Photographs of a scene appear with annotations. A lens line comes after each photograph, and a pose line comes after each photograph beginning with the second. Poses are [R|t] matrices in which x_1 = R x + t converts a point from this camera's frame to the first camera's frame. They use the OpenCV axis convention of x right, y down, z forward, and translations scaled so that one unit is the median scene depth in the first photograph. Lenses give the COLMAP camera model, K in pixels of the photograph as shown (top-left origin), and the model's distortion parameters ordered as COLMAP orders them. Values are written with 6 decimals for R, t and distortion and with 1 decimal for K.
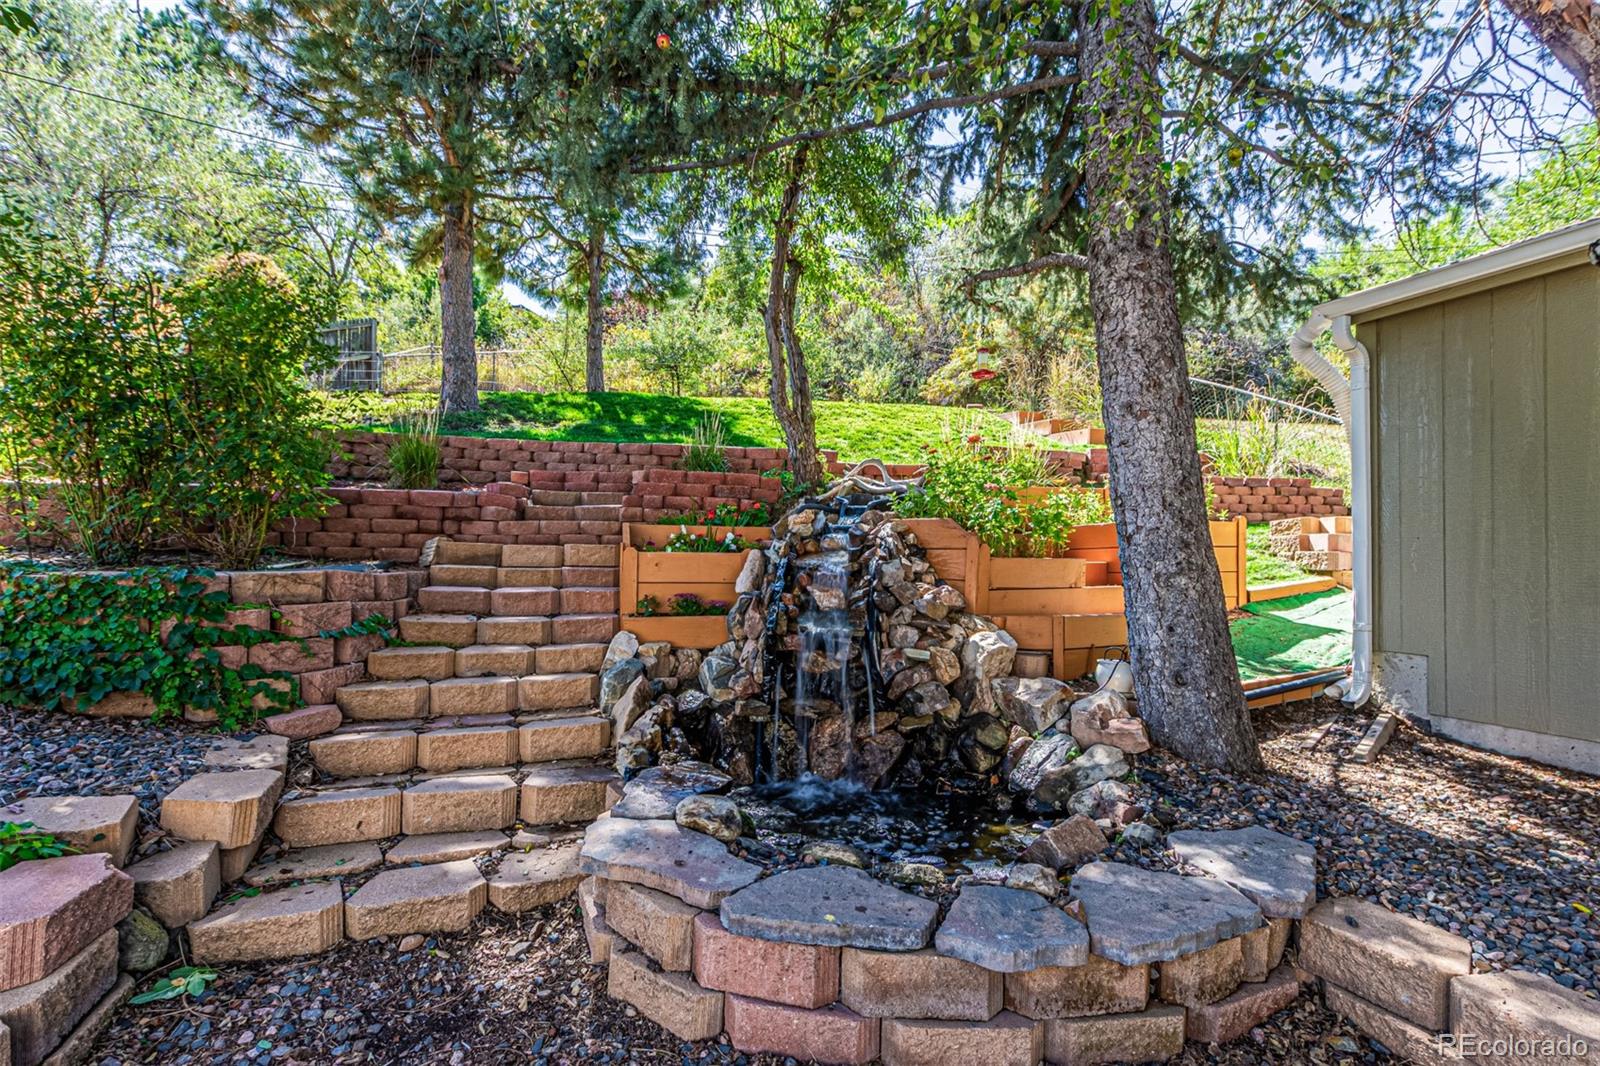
lens RADIAL K [[745.8, 0, 806.1], [0, 745.8, 557.0], [0, 0, 1]] dist [0.009712, -0.000411]
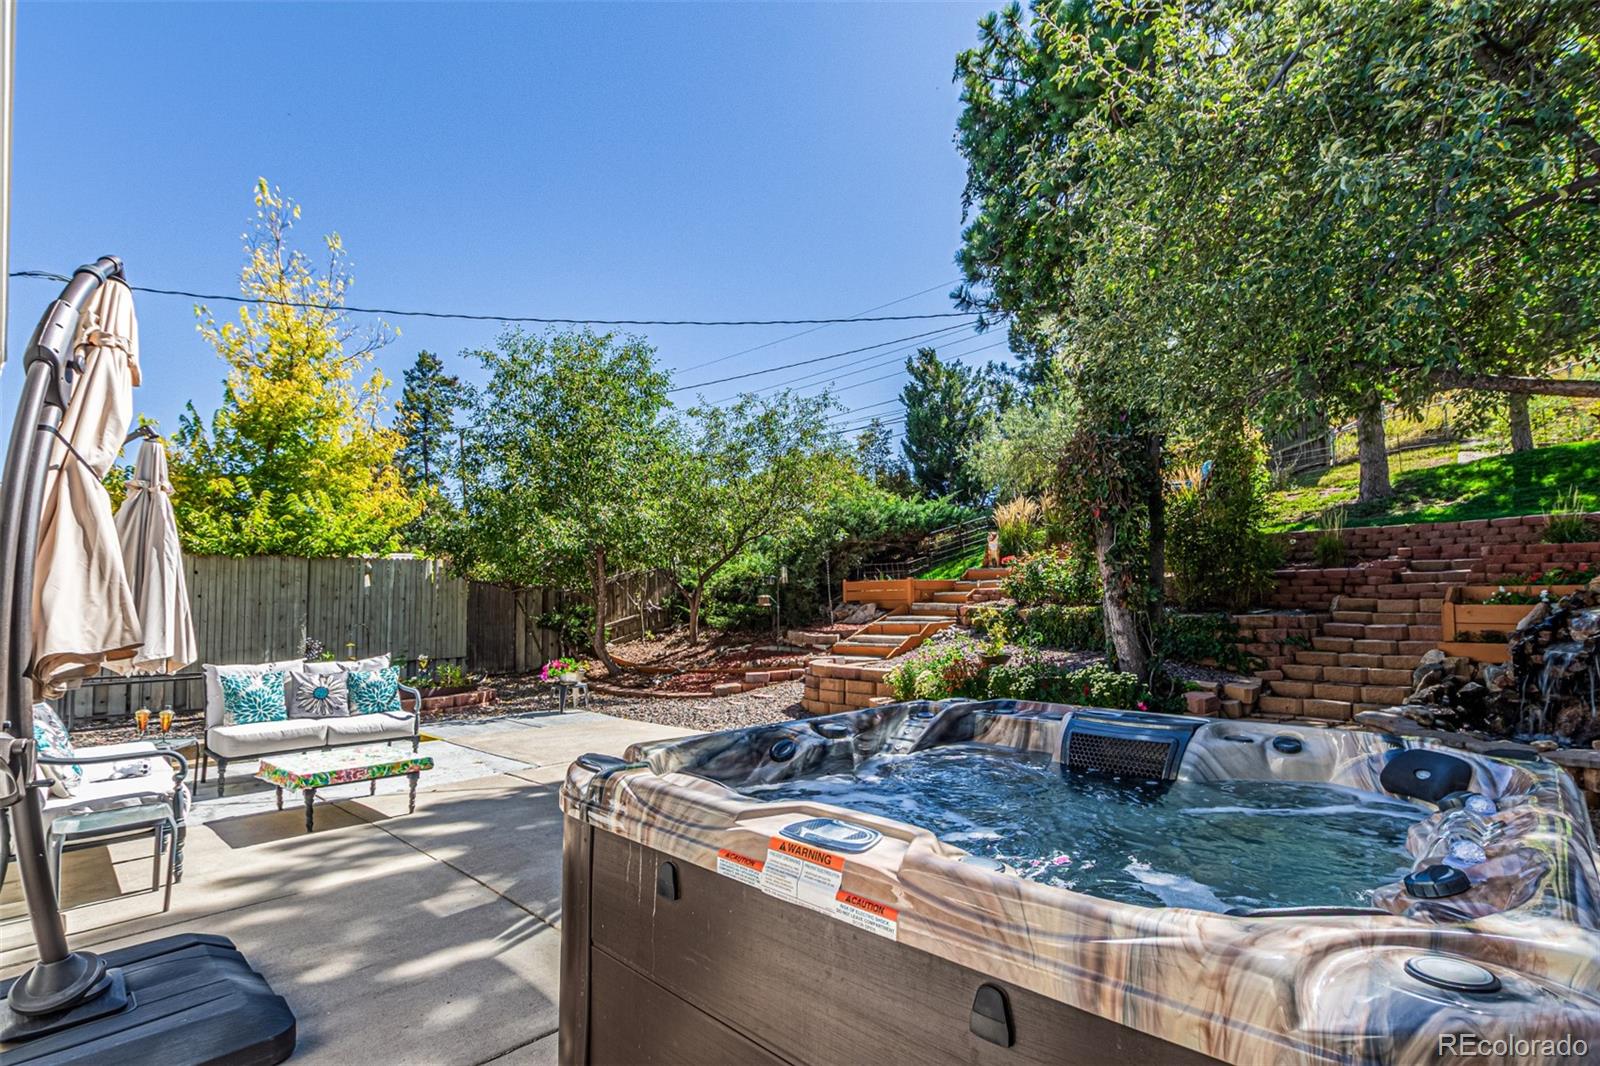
lens RADIAL K [[745.8, 0, 806.1], [0, 745.8, 557.0], [0, 0, 1]] dist [0.009712, -0.000411]
pose [[0.394077, -0.061766, -0.917000, 0.817639], [0.022261, 0.998088, -0.057662, -0.052825], [0.918808, 0.002310, 0.394698, -1.106888]]
